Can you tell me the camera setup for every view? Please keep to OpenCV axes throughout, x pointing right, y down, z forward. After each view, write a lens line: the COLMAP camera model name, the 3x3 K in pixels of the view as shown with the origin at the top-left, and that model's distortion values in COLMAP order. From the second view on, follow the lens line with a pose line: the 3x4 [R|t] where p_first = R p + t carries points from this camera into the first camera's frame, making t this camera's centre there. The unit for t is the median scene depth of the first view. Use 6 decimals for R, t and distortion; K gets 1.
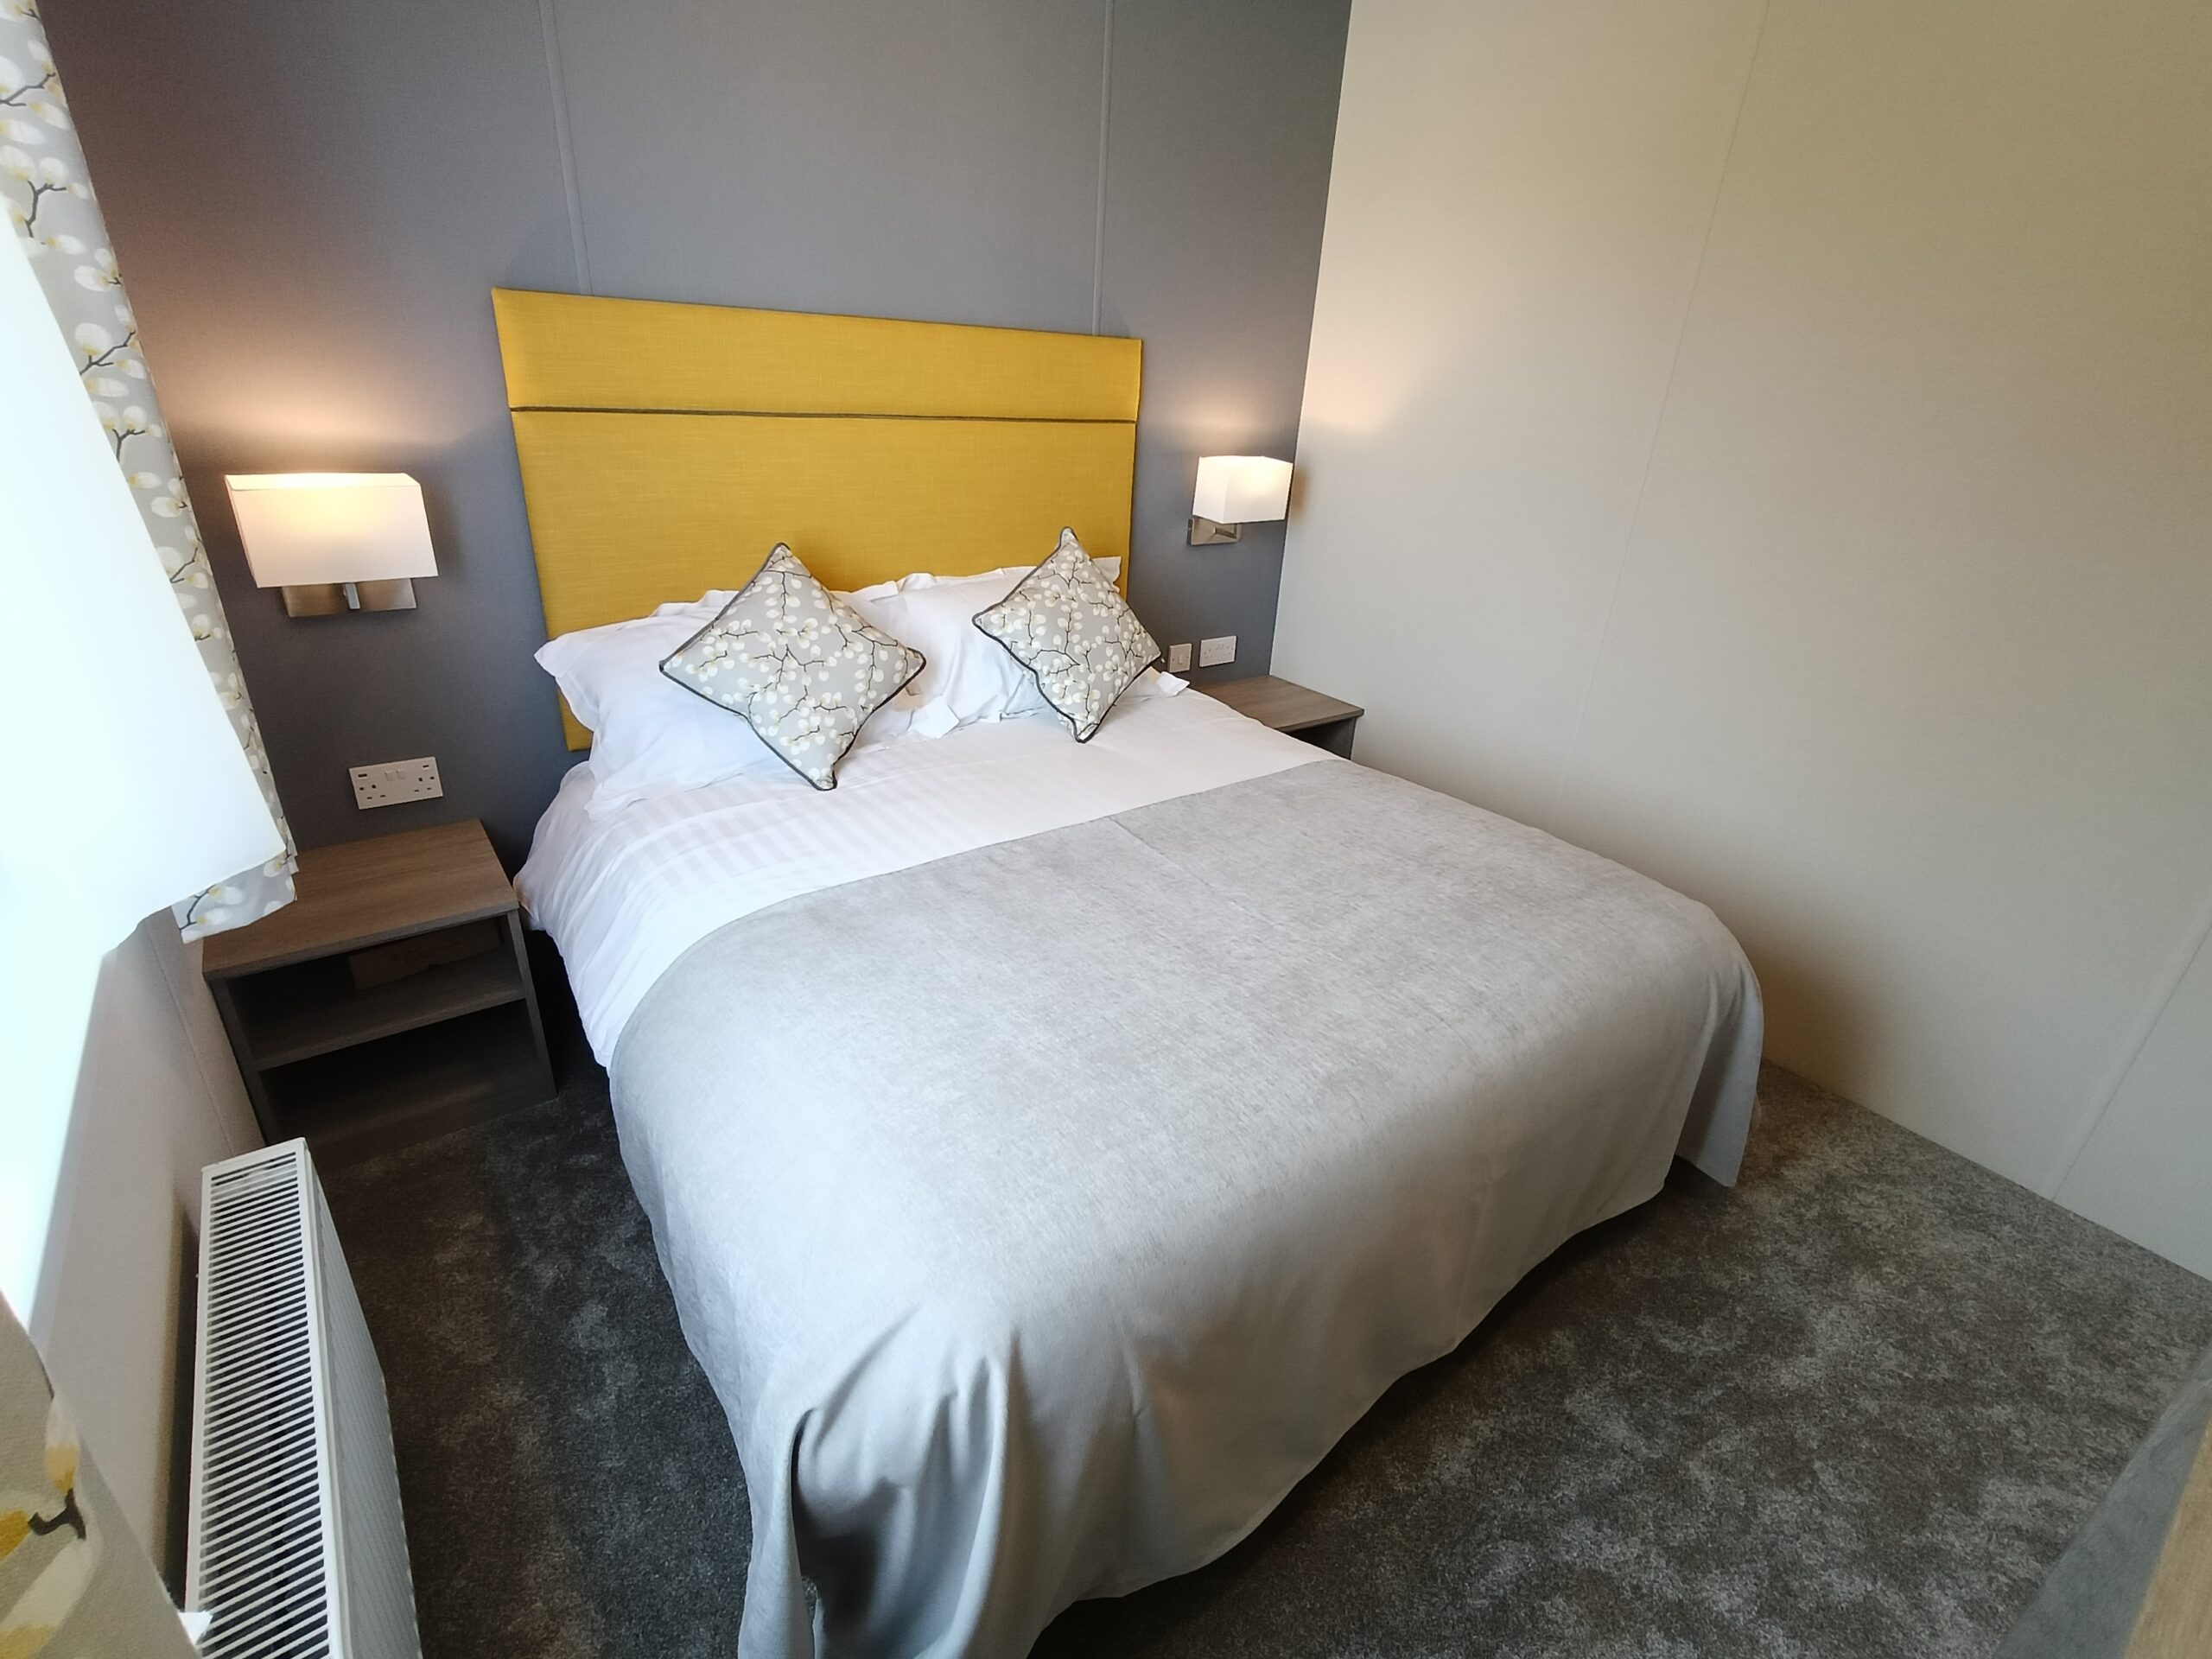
lens RADIAL K [[1039.8, 0, 1103.5], [0, 1039.8, 821.5], [0, 0, 1]] dist [0.000009, 0.003035]
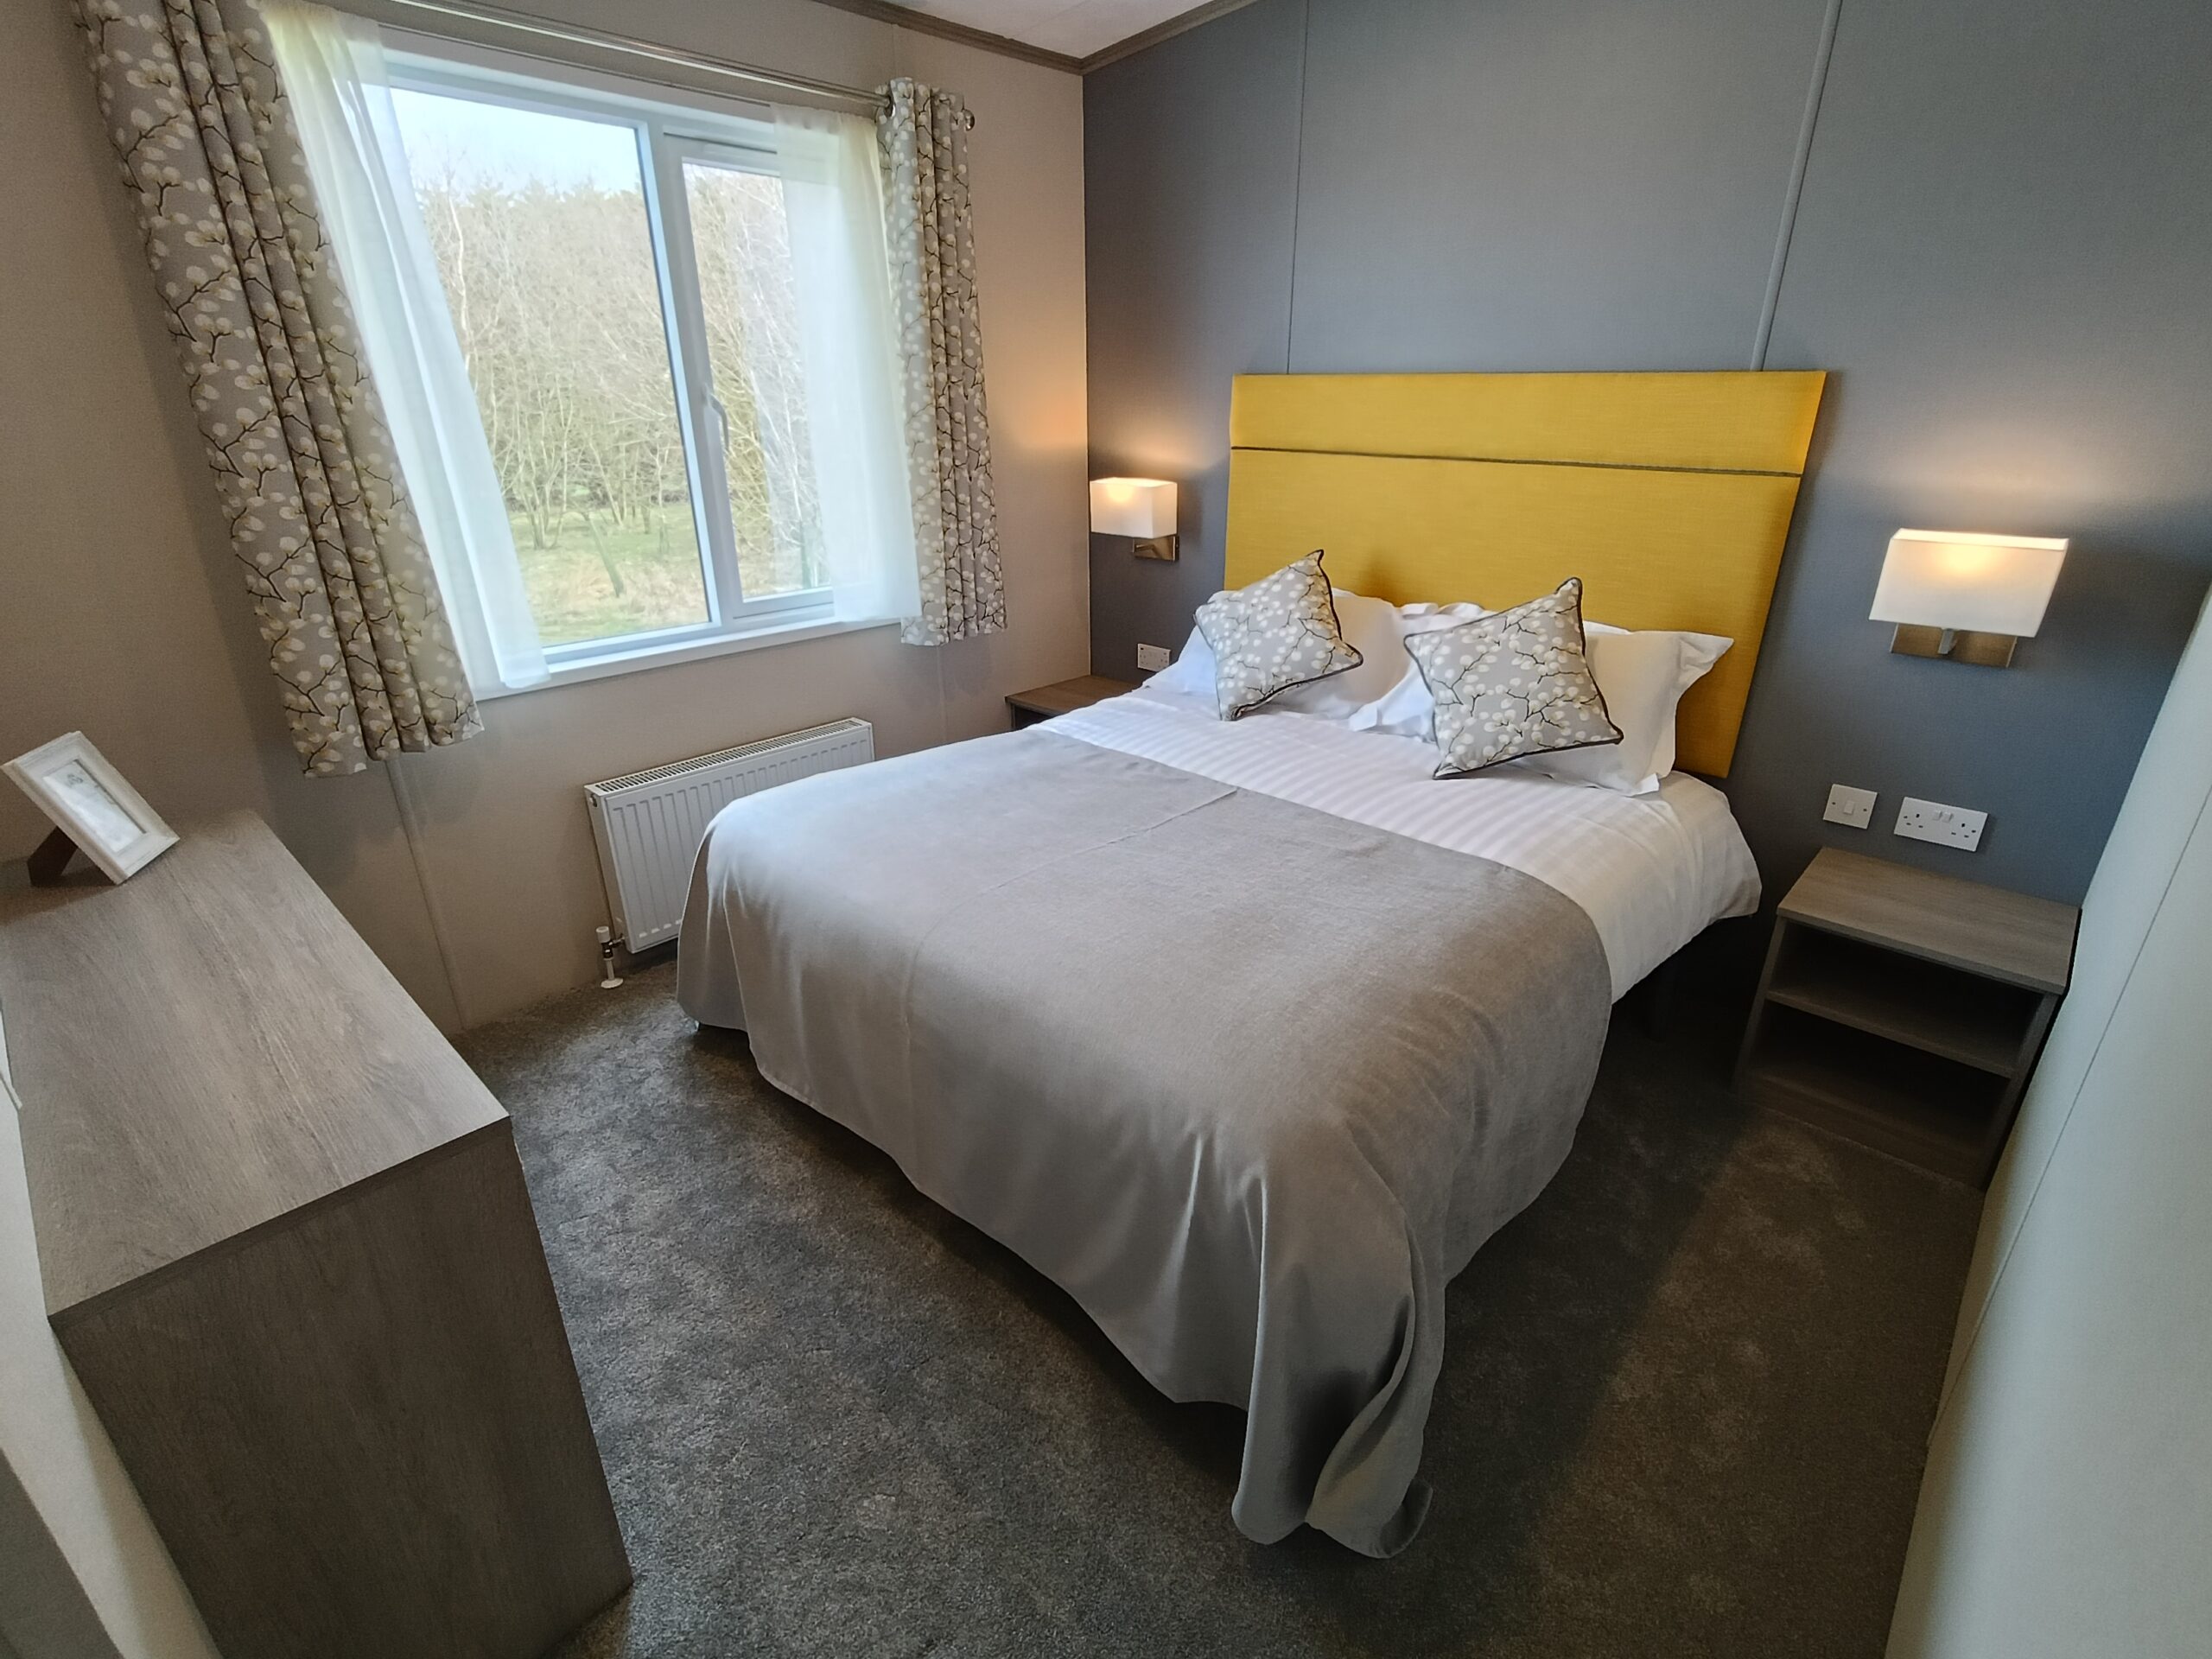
lens RADIAL K [[1039.8, 0, 1110.9], [0, 1039.8, 821.0], [0, 0, 1]] dist [0.000009, 0.003035]
pose [[0.162892, 0.320985, -0.932971, 0.927818], [-0.399469, 0.886086, 0.235109, -0.161049], [0.902159, 0.334395, 0.272560, 0.501419]]
